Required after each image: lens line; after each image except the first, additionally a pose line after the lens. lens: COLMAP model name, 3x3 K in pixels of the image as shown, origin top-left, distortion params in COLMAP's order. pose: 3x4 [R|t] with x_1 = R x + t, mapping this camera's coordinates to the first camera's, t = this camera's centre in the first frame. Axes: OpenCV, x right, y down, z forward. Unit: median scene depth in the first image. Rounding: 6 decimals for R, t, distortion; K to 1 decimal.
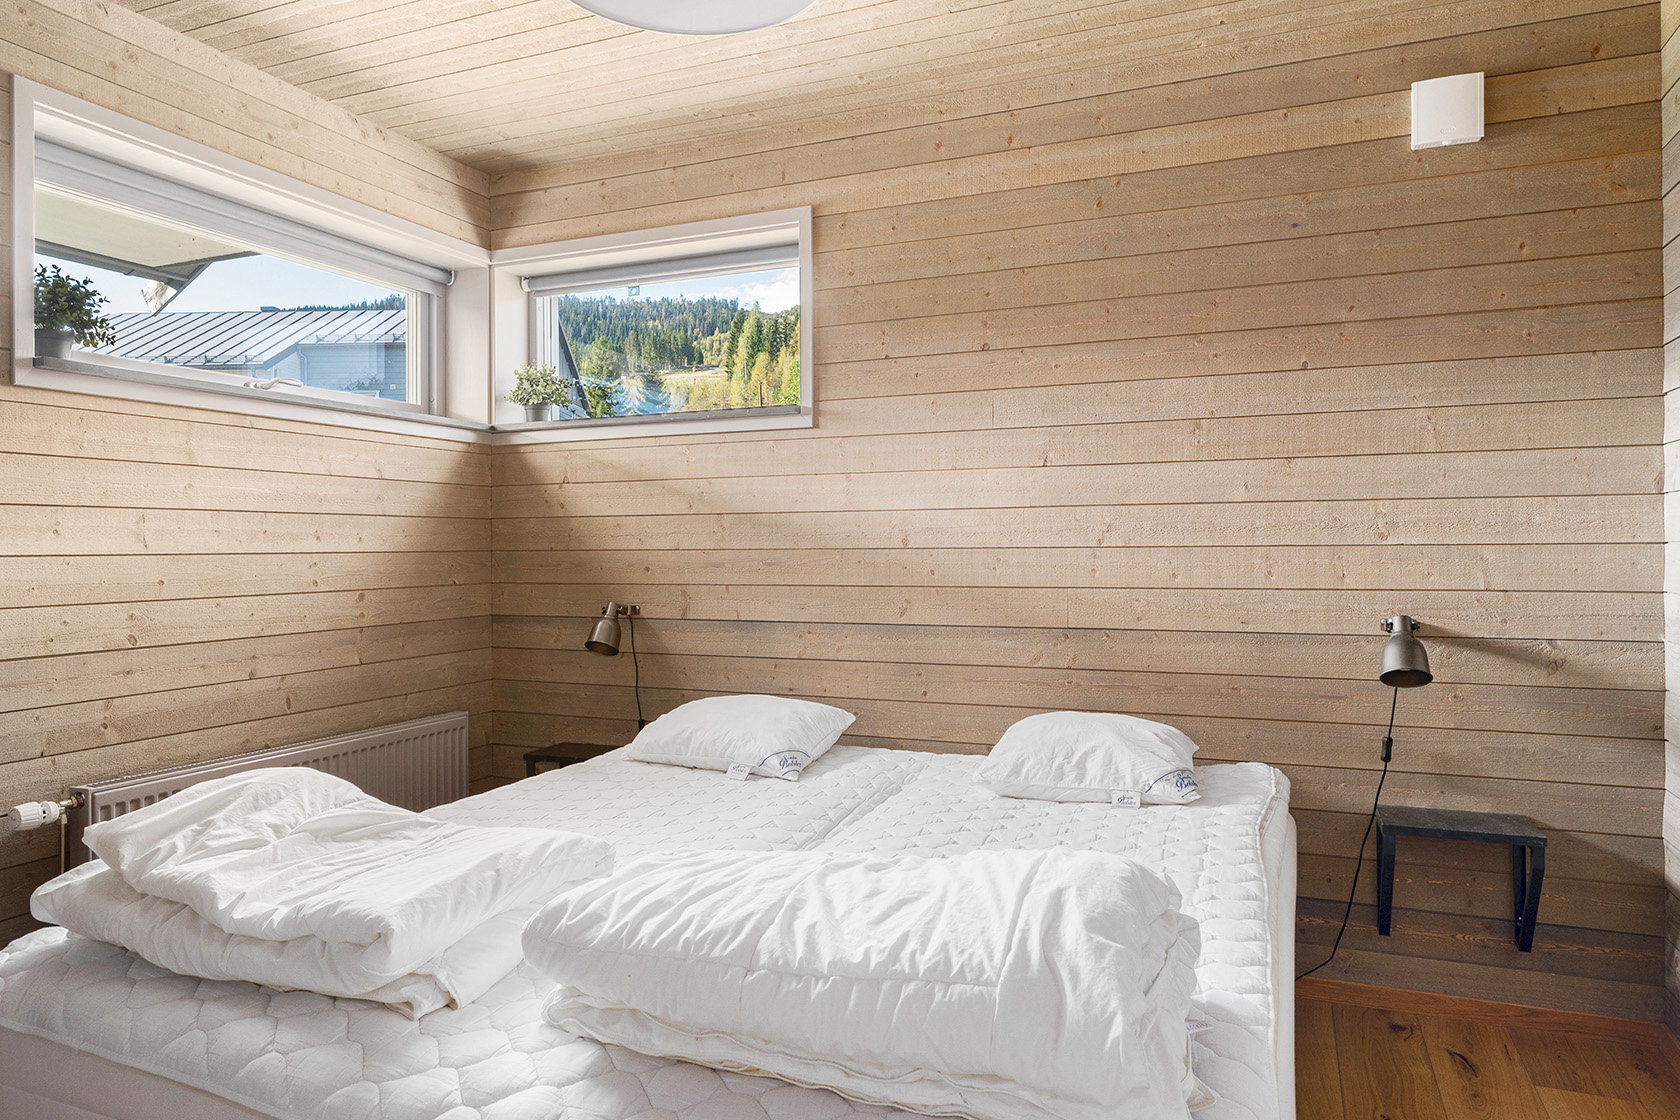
lens RADIAL K [[1067.0, 0, 849.7], [0, 1067.0, 570.4], [0, 0, 1]] dist [0.006997, -0.004455]
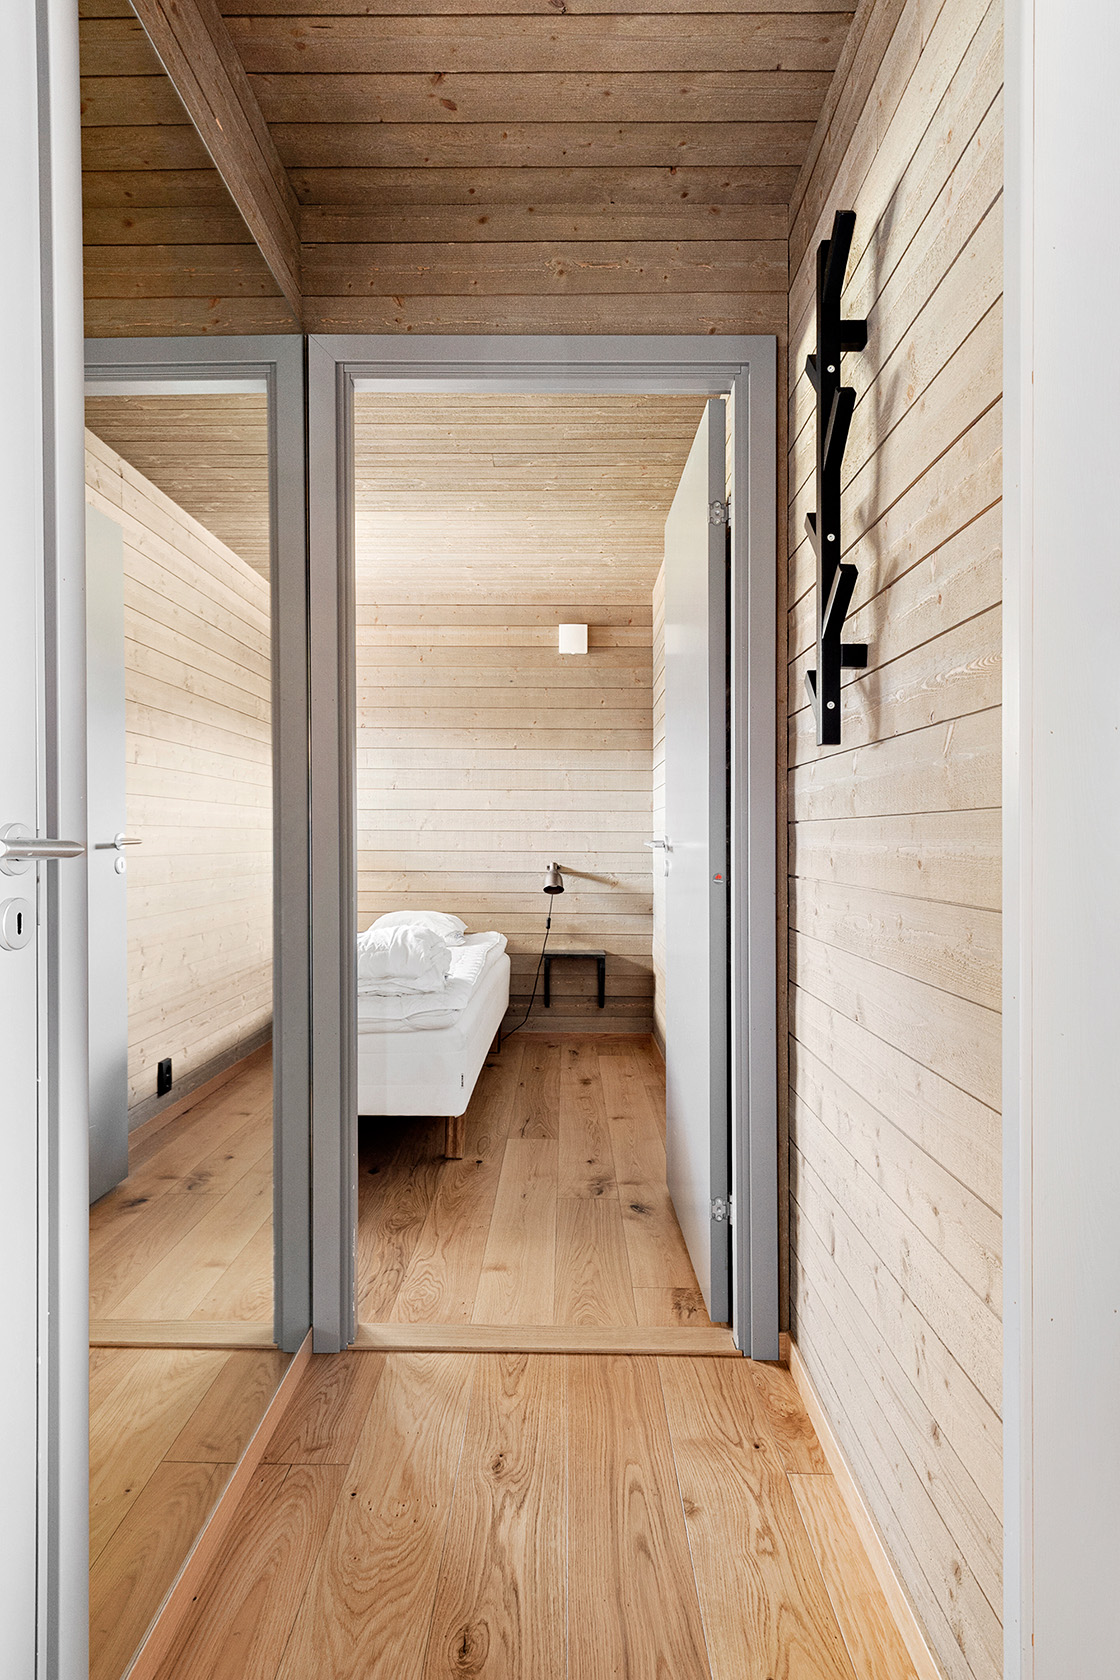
lens RADIAL K [[875.6, 0, 550.0], [0, 875.6, 879.4], [0, 0, 1]] dist [0.001934, -0.004418]
pose [[0.929144, -0.002948, 0.369705, -0.167776], [-0.005661, 0.999738, 0.022198, 0.036171], [-0.369674, -0.022718, 0.928884, -0.695079]]
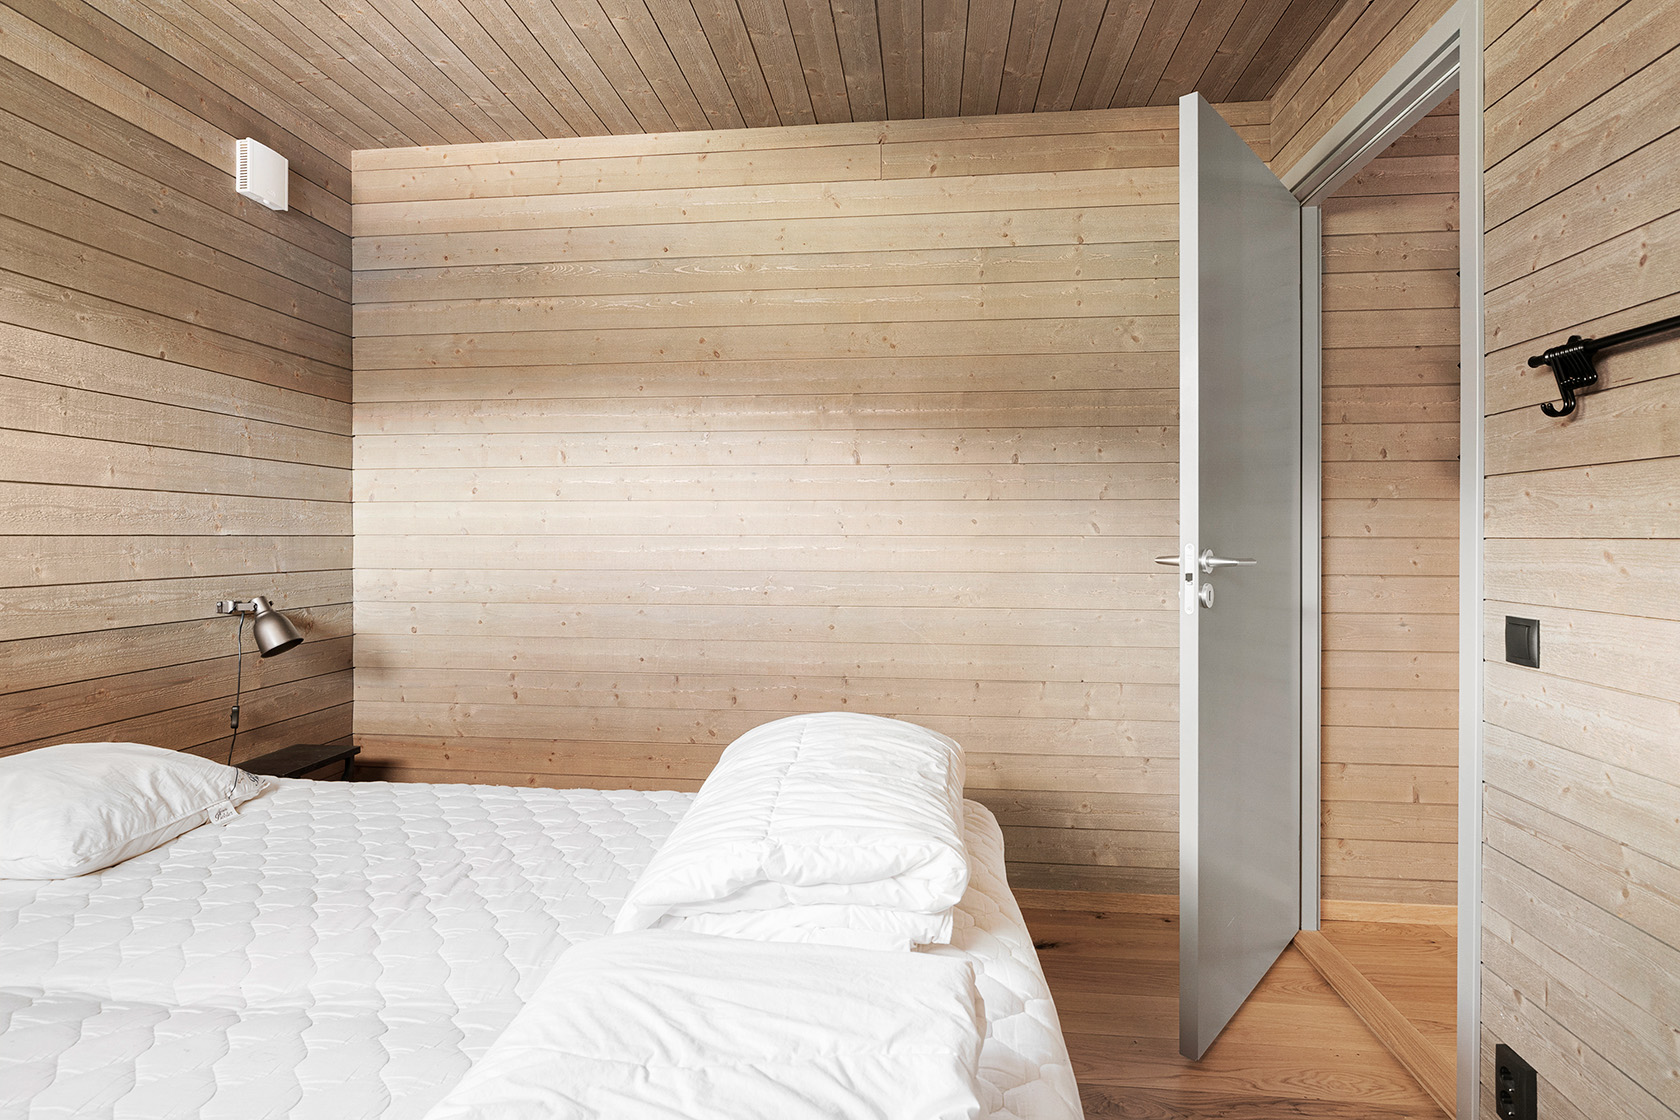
lens RADIAL K [[875.6, 0, 818.3], [0, 875.6, 555.4], [0, 0, 1]] dist [0.001934, -0.004418]
pose [[-0.257321, -0.015600, 0.966200, -0.549830], [0.013545, 0.999713, 0.019749, -0.012802], [-0.966231, 0.018169, -0.257036, 0.646619]]
